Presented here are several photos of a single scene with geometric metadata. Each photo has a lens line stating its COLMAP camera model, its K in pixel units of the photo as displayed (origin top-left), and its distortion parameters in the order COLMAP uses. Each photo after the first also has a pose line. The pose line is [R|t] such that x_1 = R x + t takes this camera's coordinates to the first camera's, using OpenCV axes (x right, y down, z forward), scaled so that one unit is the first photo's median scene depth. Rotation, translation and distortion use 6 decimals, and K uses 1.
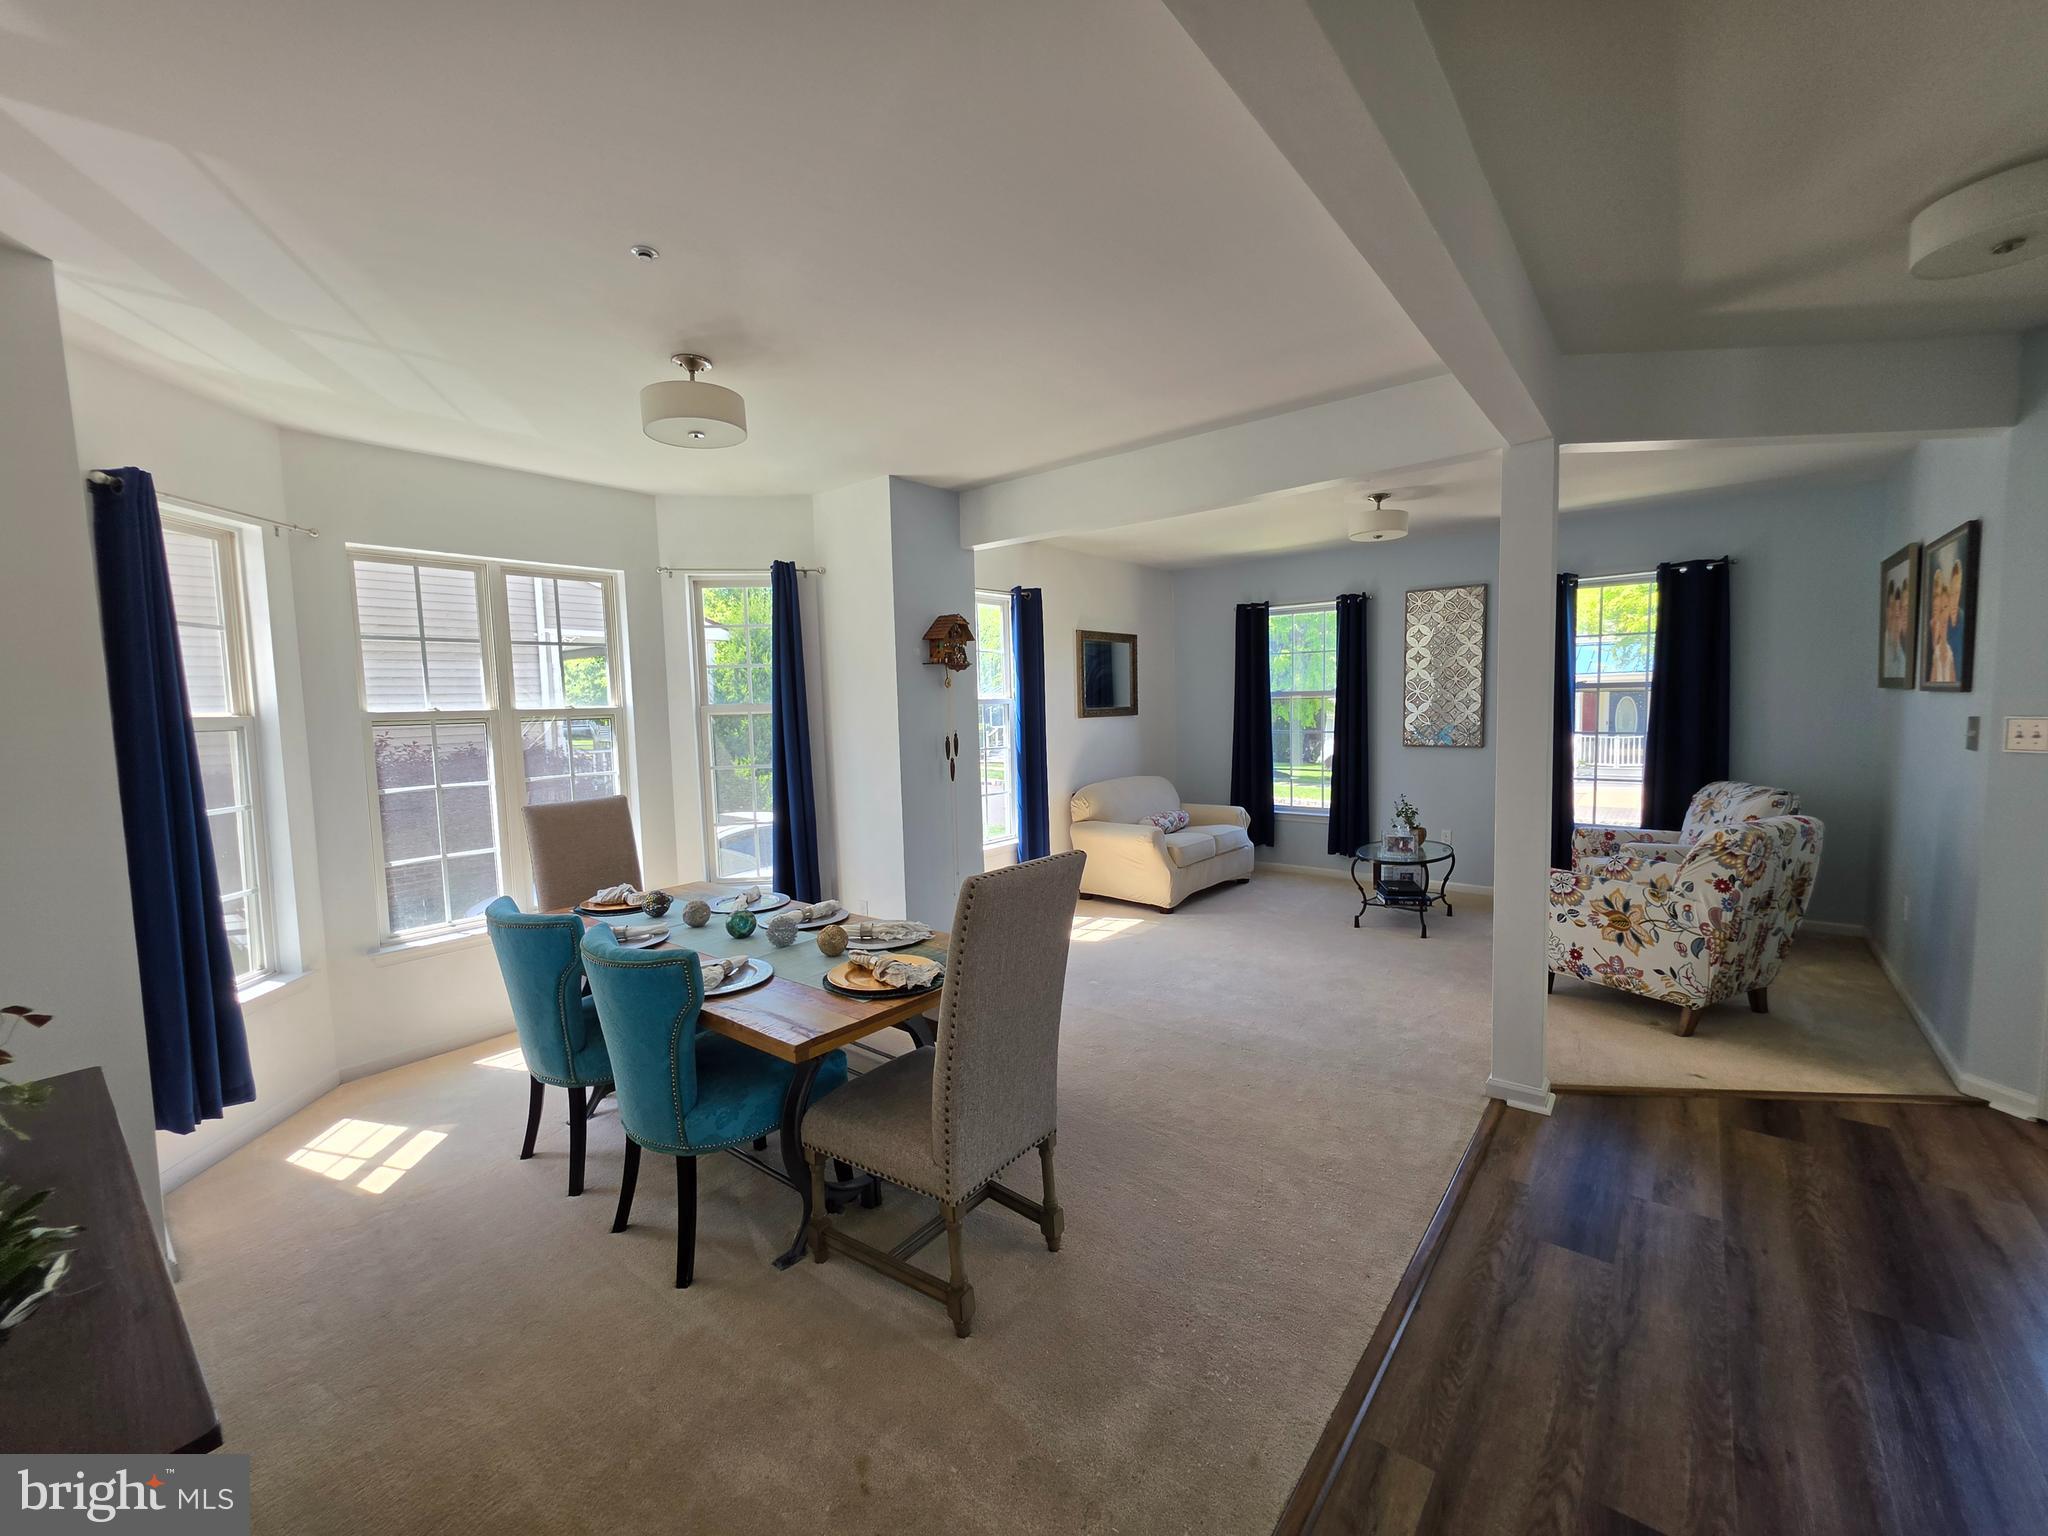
lens RADIAL K [[819.7, 0, 1024.0], [0, 819.7, 768.0], [0, 0, 1]] dist [-0.004745, 0.000333]
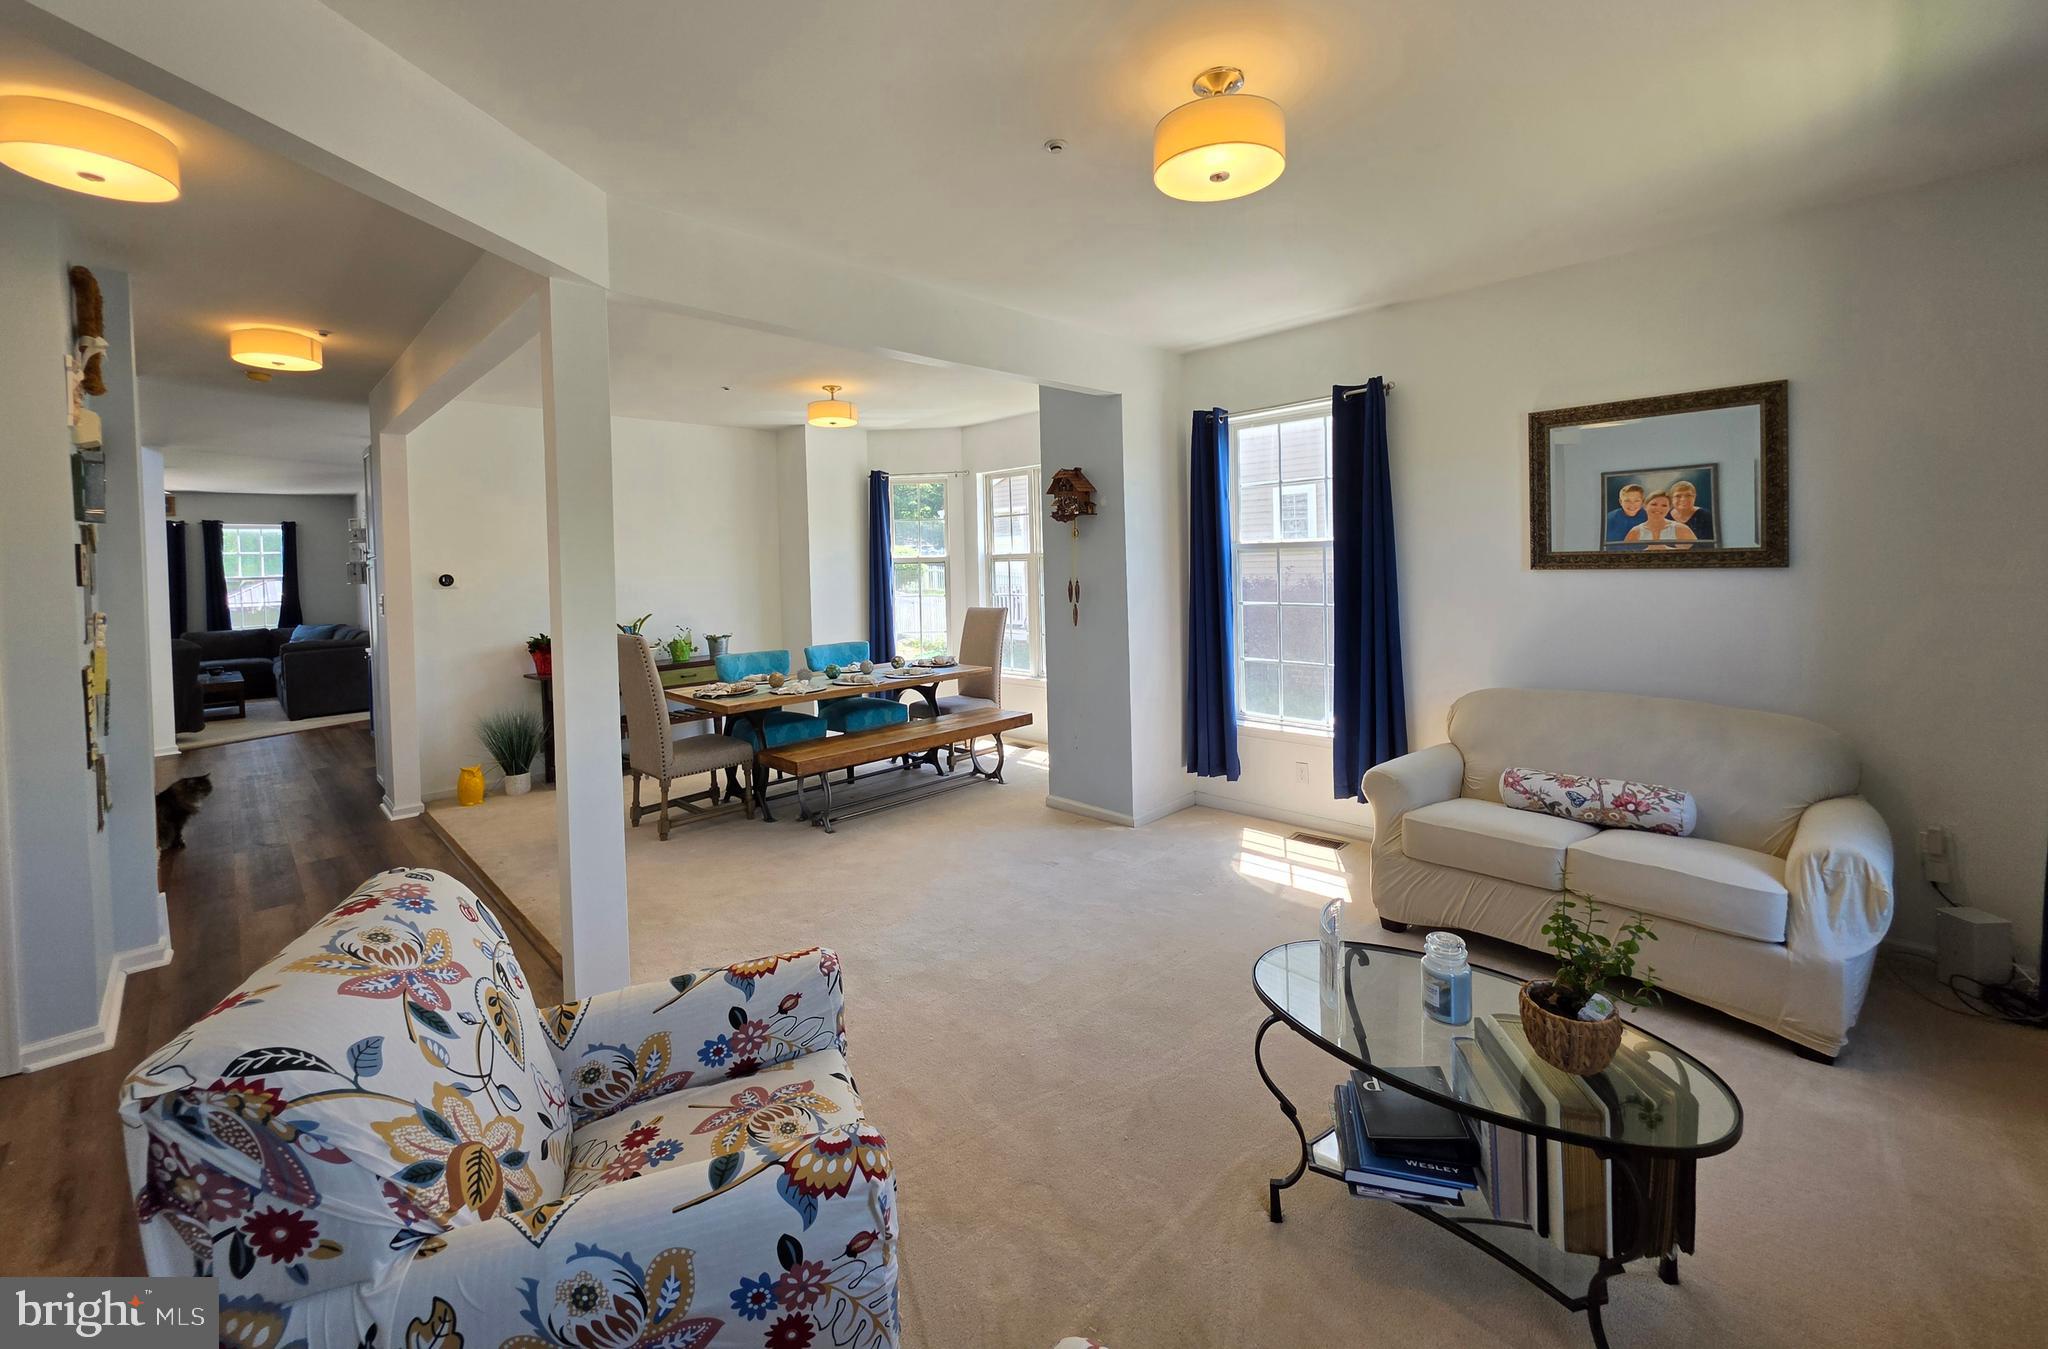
lens RADIAL K [[823.5, 0, 1031.3], [0, 823.5, 576.4], [0, 0, 1]] dist [-0.002218, -0.000346]
pose [[-0.099209, 0.047993, -0.993909, 1.139090], [-0.049439, 0.997365, 0.053095, -0.118927], [0.993838, 0.054406, -0.096575, 1.227255]]
